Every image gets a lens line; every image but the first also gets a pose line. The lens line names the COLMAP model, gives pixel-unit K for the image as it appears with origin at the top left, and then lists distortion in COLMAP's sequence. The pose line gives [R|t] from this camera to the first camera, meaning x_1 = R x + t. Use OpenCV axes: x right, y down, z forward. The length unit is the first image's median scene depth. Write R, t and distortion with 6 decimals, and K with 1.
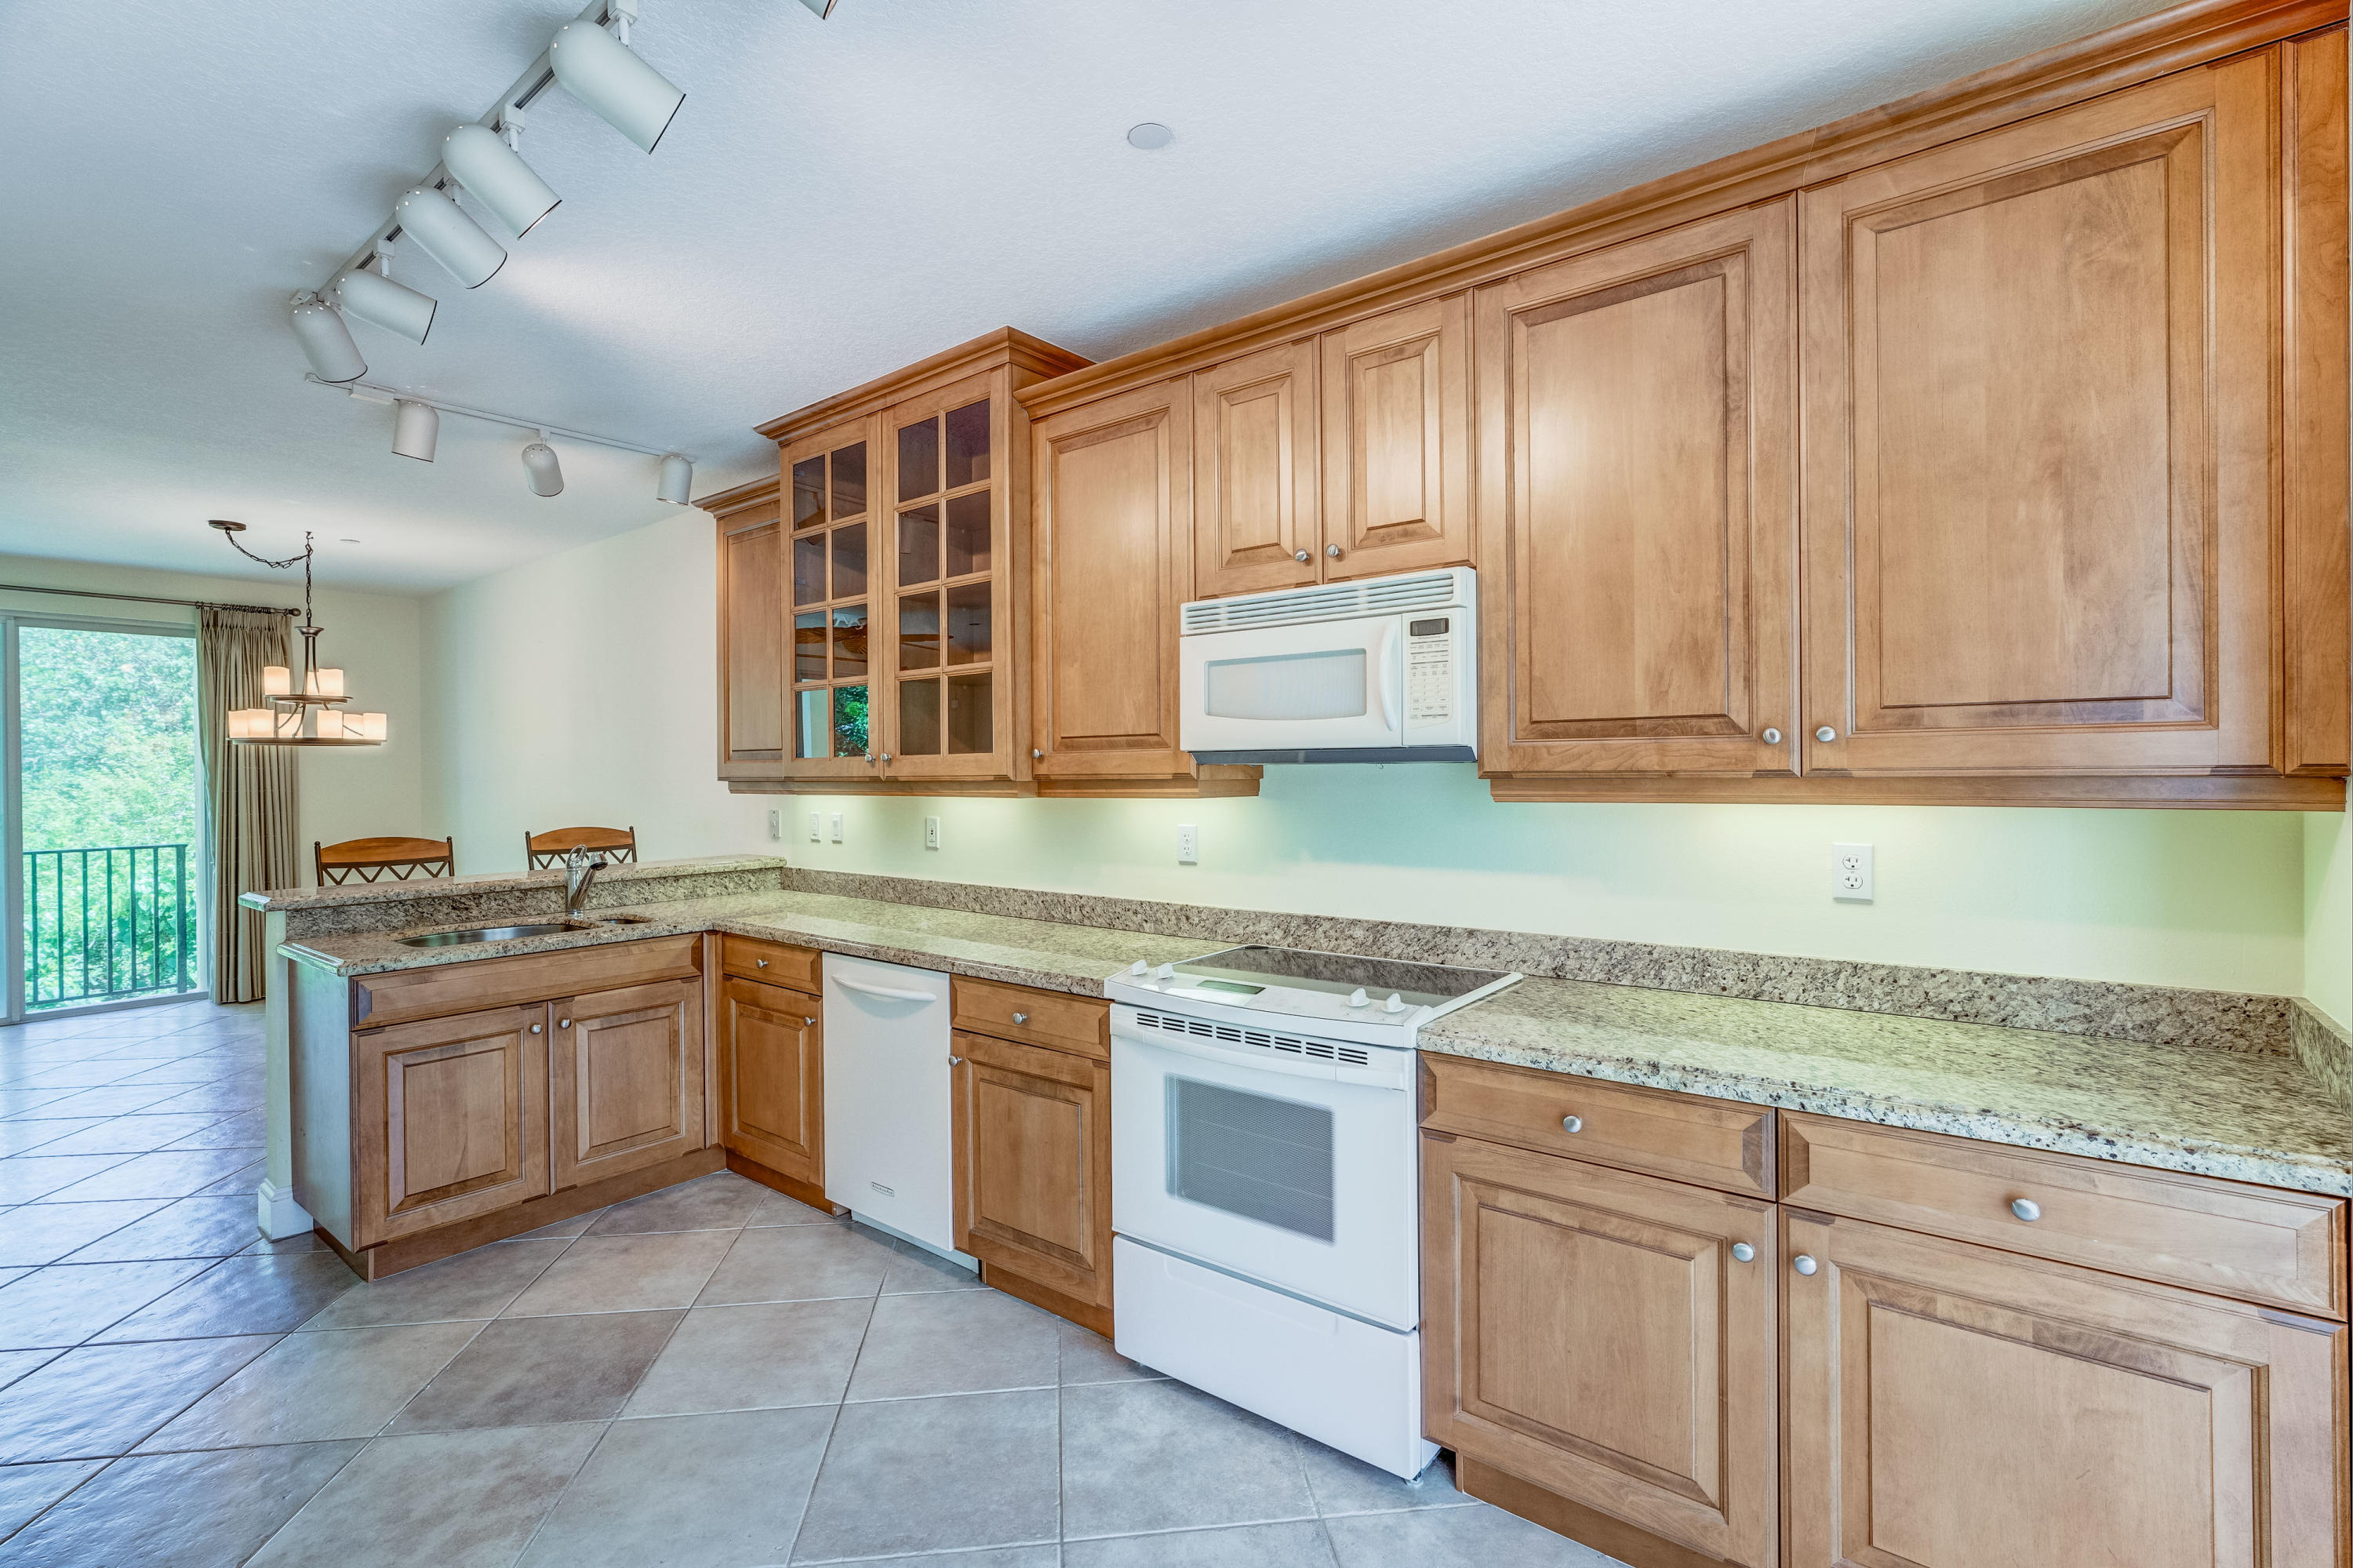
lens RADIAL K [[1048.5, 0, 1171.1], [0, 1048.5, 764.9], [0, 0, 1]] dist [-0.007405, 0.002879]
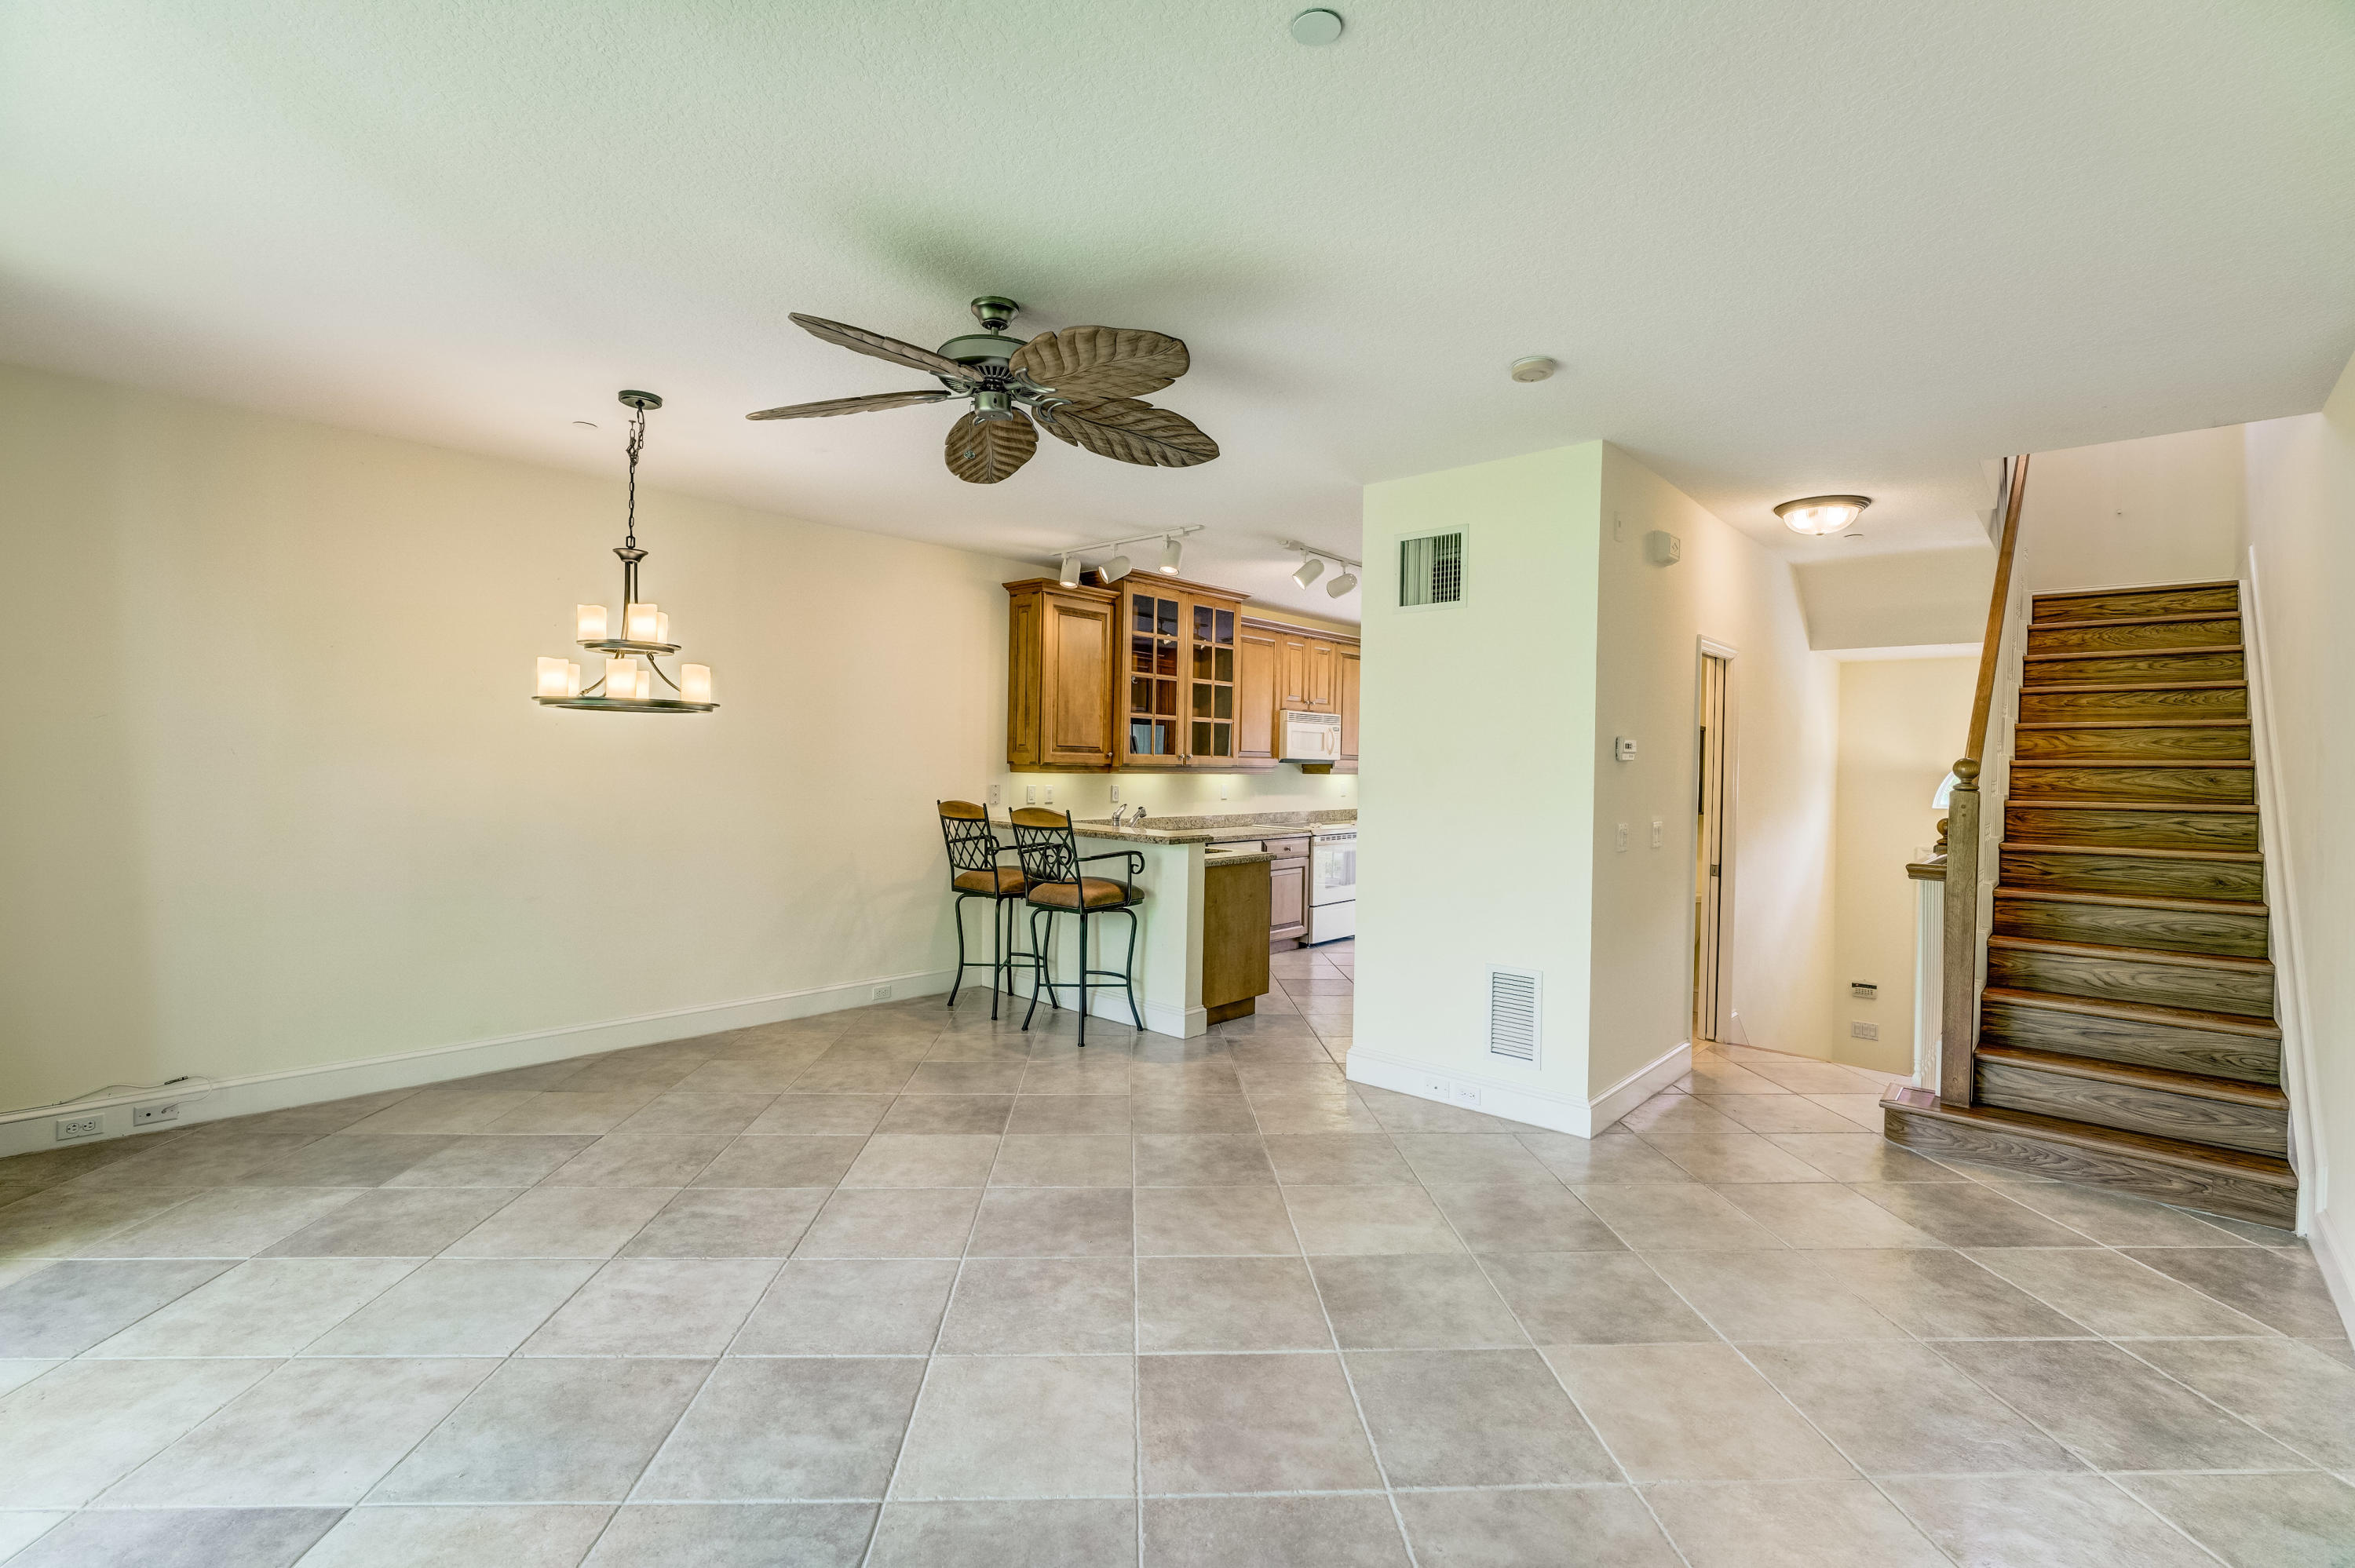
lens RADIAL K [[1049.2, 0, 1183.6], [0, 1049.2, 773.6], [0, 0, 1]] dist [-0.007405, 0.002879]
pose [[0.069632, 0.001118, 0.997572, -2.451462], [-0.023939, 0.999713, 0.000551, 0.026994], [-0.997285, -0.023919, 0.069639, 0.869724]]
